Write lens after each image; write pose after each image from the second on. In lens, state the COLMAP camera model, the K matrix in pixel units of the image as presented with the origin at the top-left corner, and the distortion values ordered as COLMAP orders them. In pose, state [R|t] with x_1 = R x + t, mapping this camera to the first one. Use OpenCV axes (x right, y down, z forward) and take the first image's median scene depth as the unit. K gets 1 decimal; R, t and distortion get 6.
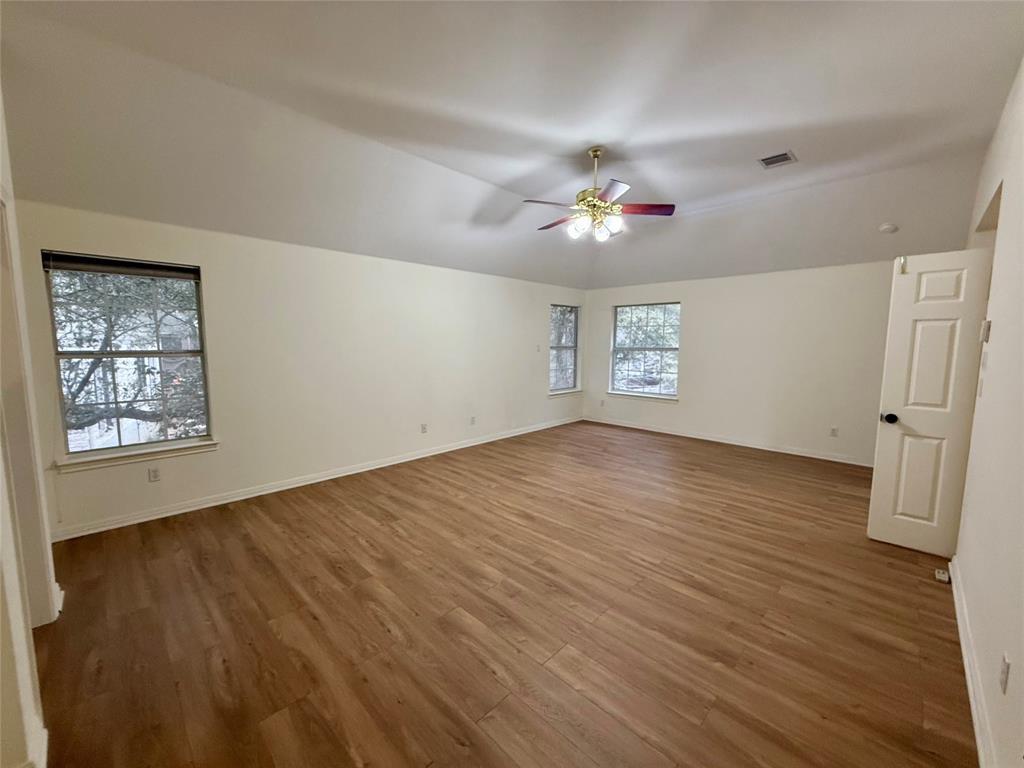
lens RADIAL K [[406.7, 0, 512.0], [0, 406.7, 386.7], [0, 0, 1]] dist [0.000313, -0.000010]
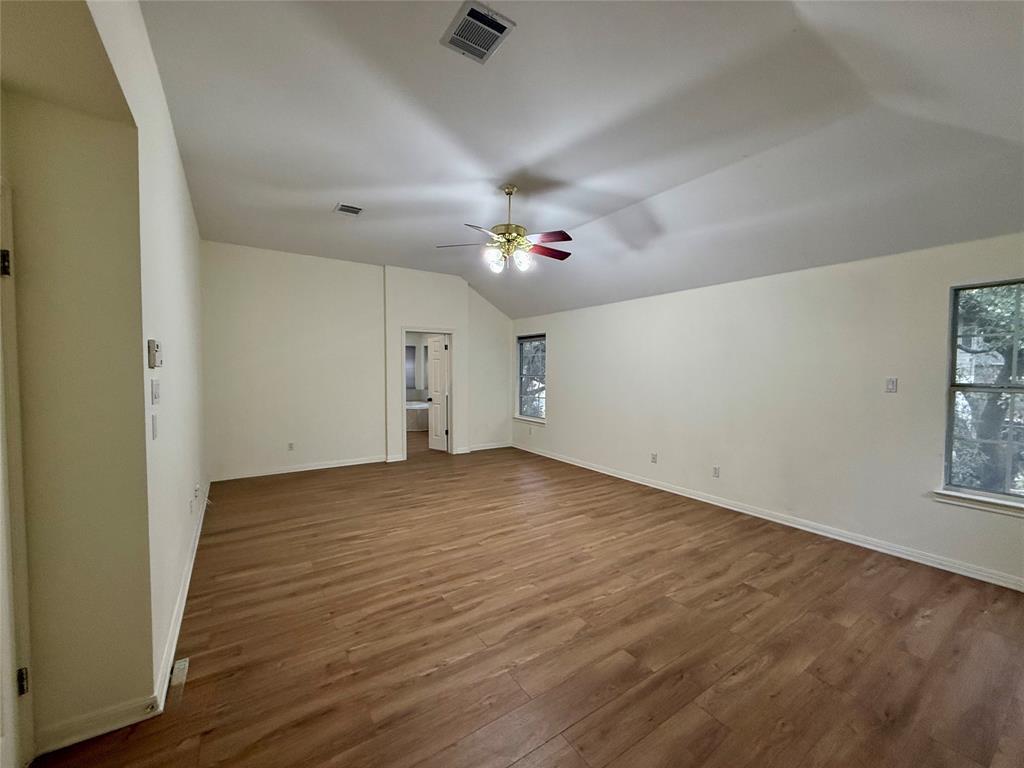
lens RADIAL K [[408.7, 0, 510.4], [0, 408.7, 385.9], [0, 0, 1]] dist [0.000613, 0.000220]
pose [[-0.206965, 0.033305, -0.977781, 1.209724], [-0.112473, 0.991984, 0.057596, -0.131809], [0.971862, 0.121894, -0.201561, 1.234972]]
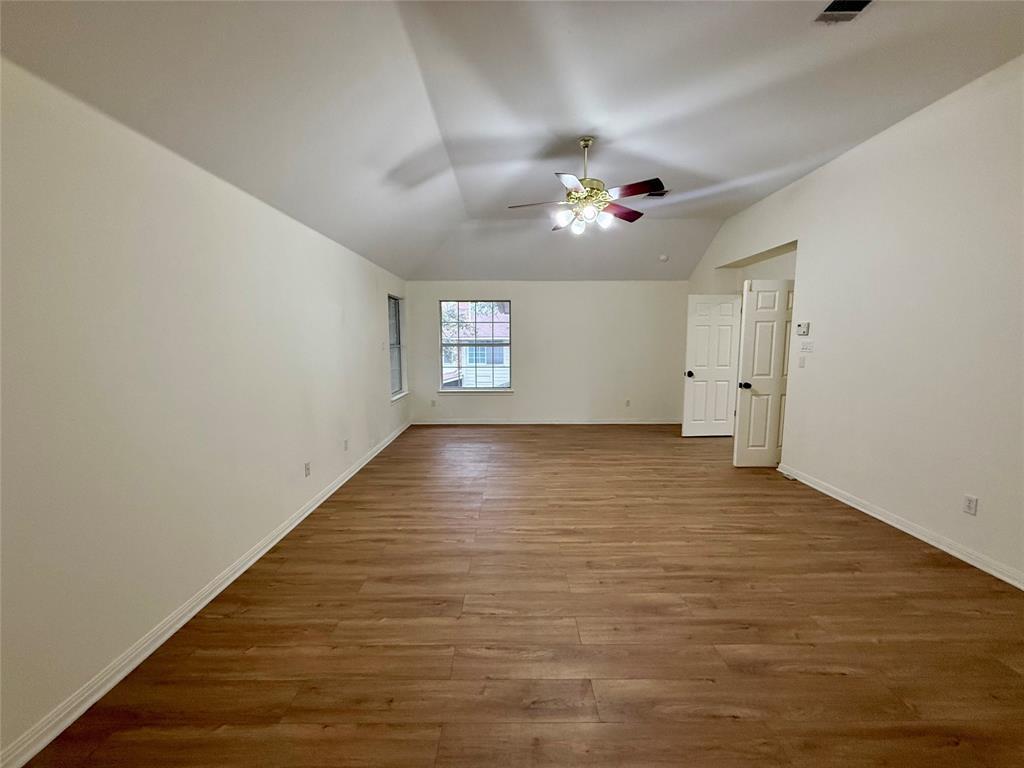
lens RADIAL K [[406.5, 0, 511.9], [0, 406.5, 385.3], [0, 0, 1]] dist [0.000411, -0.000081]
pose [[0.712484, -0.085155, 0.696503, -0.628205], [0.083465, 0.995847, 0.036373, -0.042833], [-0.696707, 0.032218, 0.716632, 0.428529]]
